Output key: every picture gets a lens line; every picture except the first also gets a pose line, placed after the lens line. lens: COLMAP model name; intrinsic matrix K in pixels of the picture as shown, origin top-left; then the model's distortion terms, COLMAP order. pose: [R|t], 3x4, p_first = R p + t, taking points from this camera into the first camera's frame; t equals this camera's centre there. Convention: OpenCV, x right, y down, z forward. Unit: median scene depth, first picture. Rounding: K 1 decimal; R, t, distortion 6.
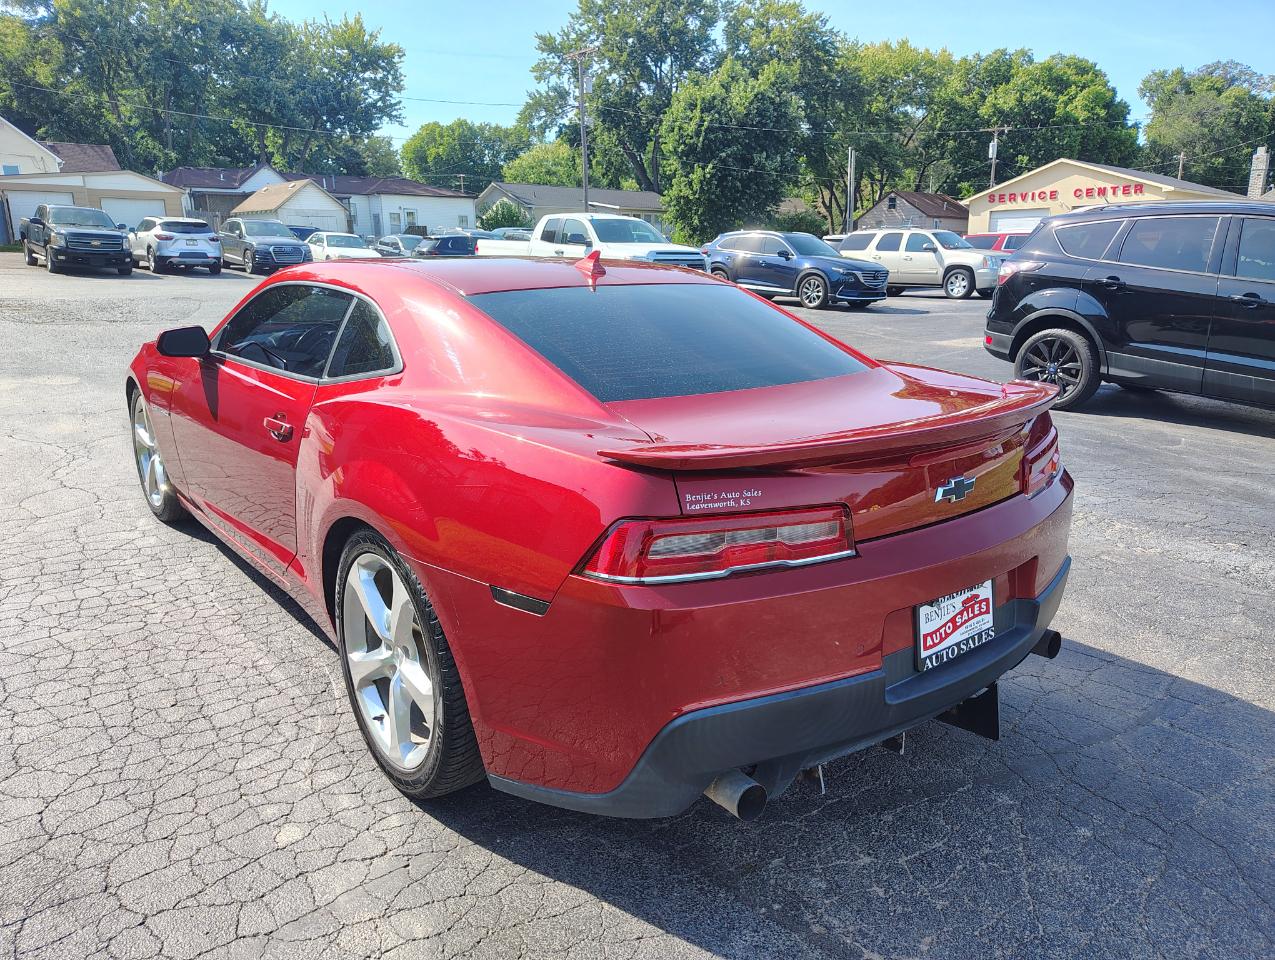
lens RADIAL K [[882.2, 0, 648.7], [0, 882.2, 471.5], [0, 0, 1]] dist [0.008162, -0.019142]
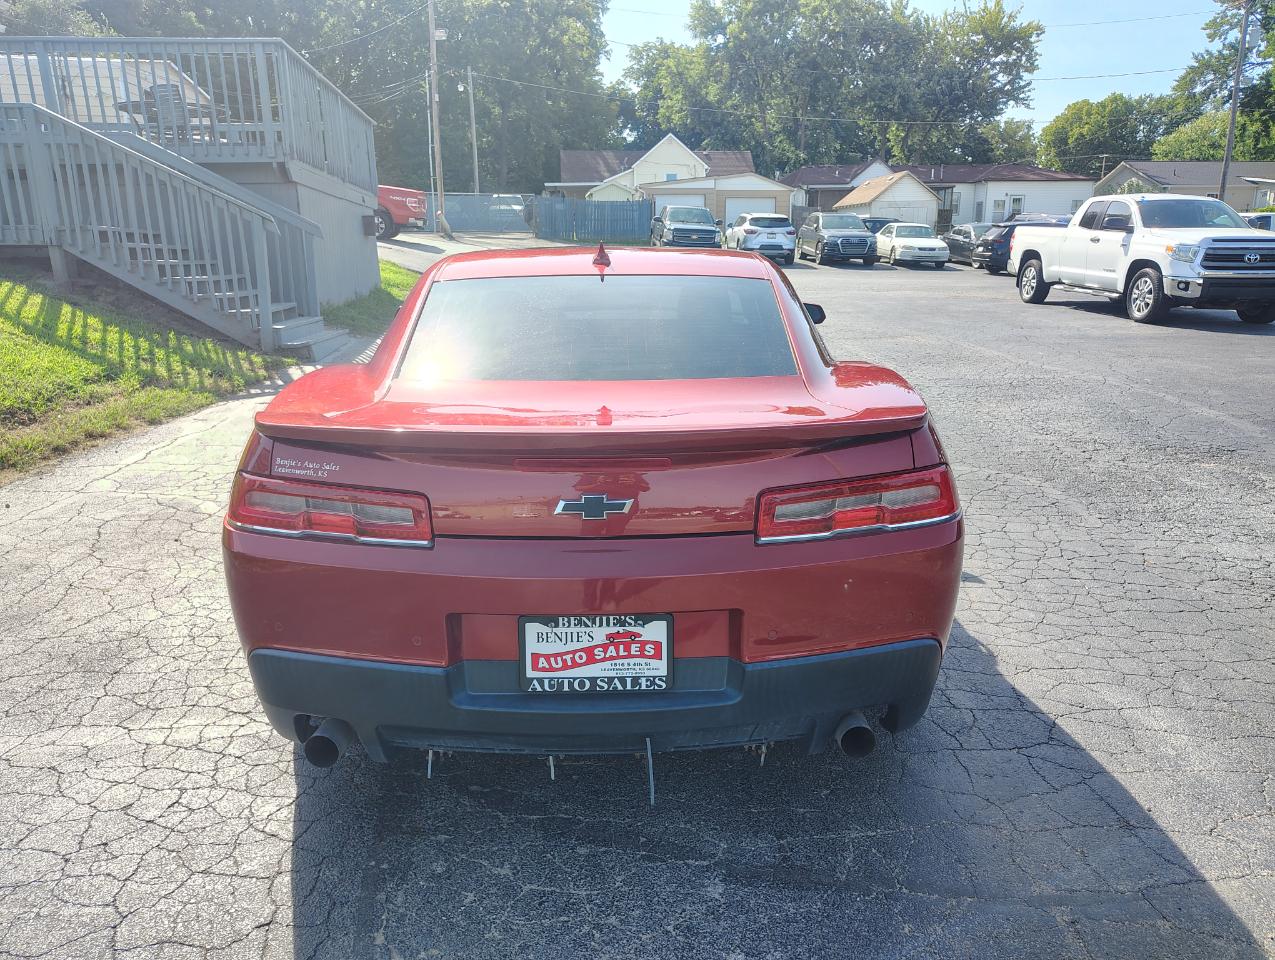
lens RADIAL K [[882.2, 0, 630.2], [0, 882.2, 472.9], [0, 0, 1]] dist [0.008162, -0.019142]
pose [[0.790130, 0.144122, -0.595755, 0.236043], [-0.136999, 0.988899, 0.057533, -0.018150], [0.597433, 0.036159, 0.801103, 0.079270]]
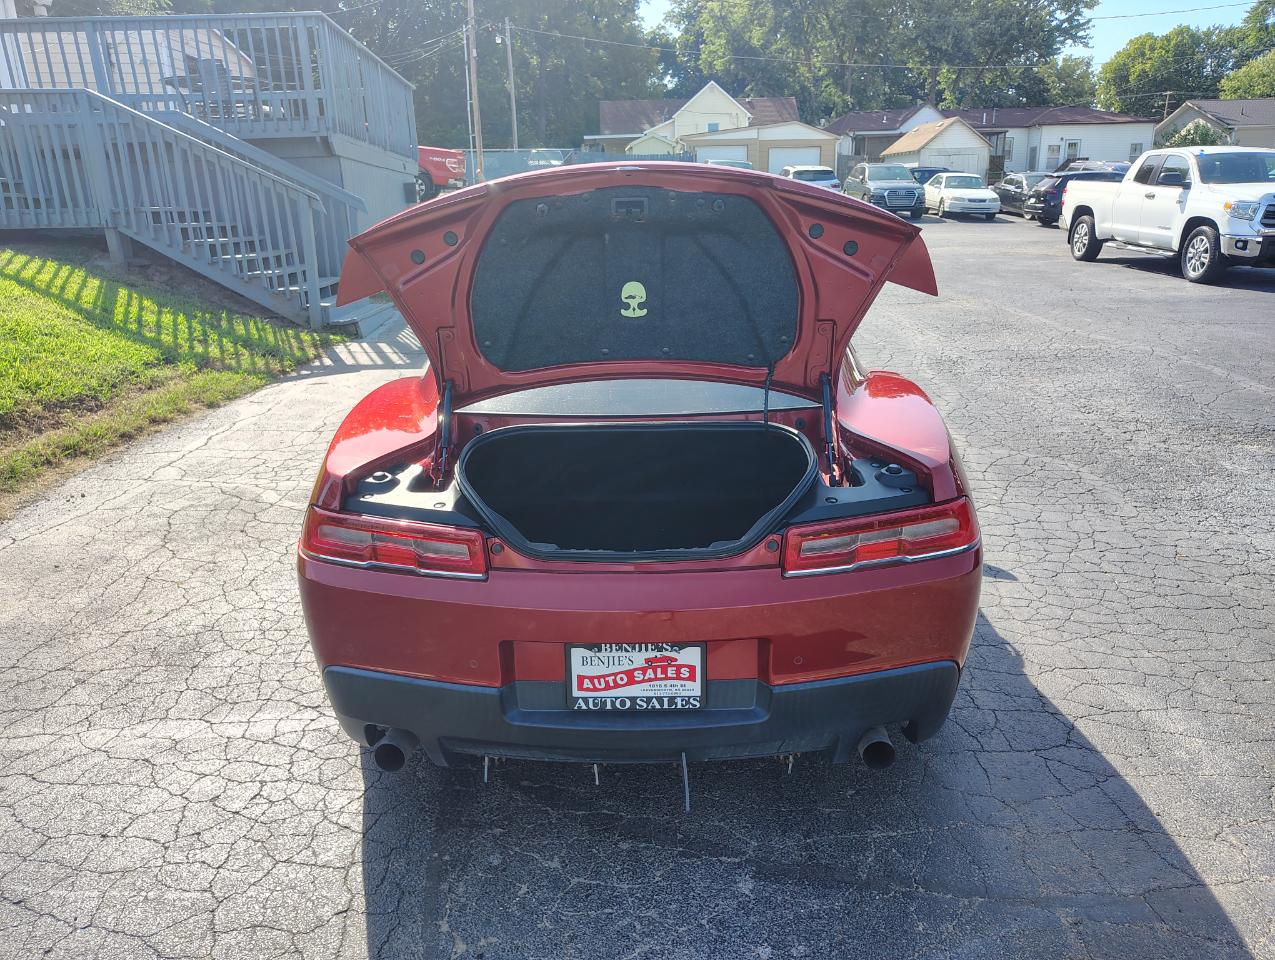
lens RADIAL K [[882.2, 0, 633.1], [0, 882.2, 475.7], [0, 0, 1]] dist [0.008162, -0.019142]
pose [[0.763915, 0.173779, -0.621478, 0.244830], [-0.129913, 0.984755, 0.115671, -0.043185], [0.632105, -0.007625, 0.774845, 0.064471]]
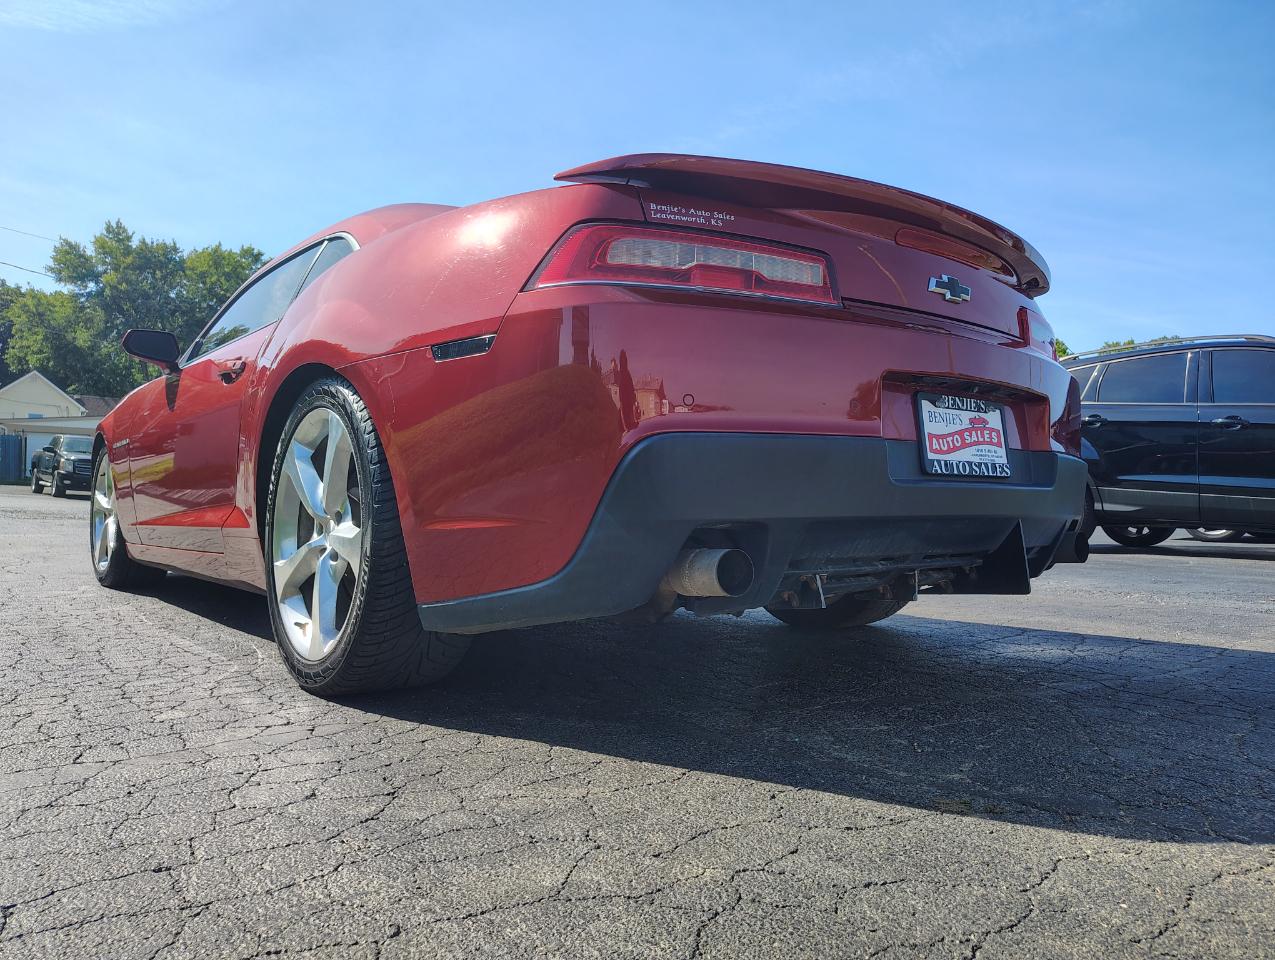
lens RADIAL K [[882.2, 0, 641.4], [0, 882.2, 464.4], [0, 0, 1]] dist [0.008162, -0.019142]
pose [[0.999998, 0.002067, 0.000148, 0.007204], [-0.001941, 0.959352, -0.282207, 0.118313], [-0.000726, 0.282206, 0.959353, 0.044421]]
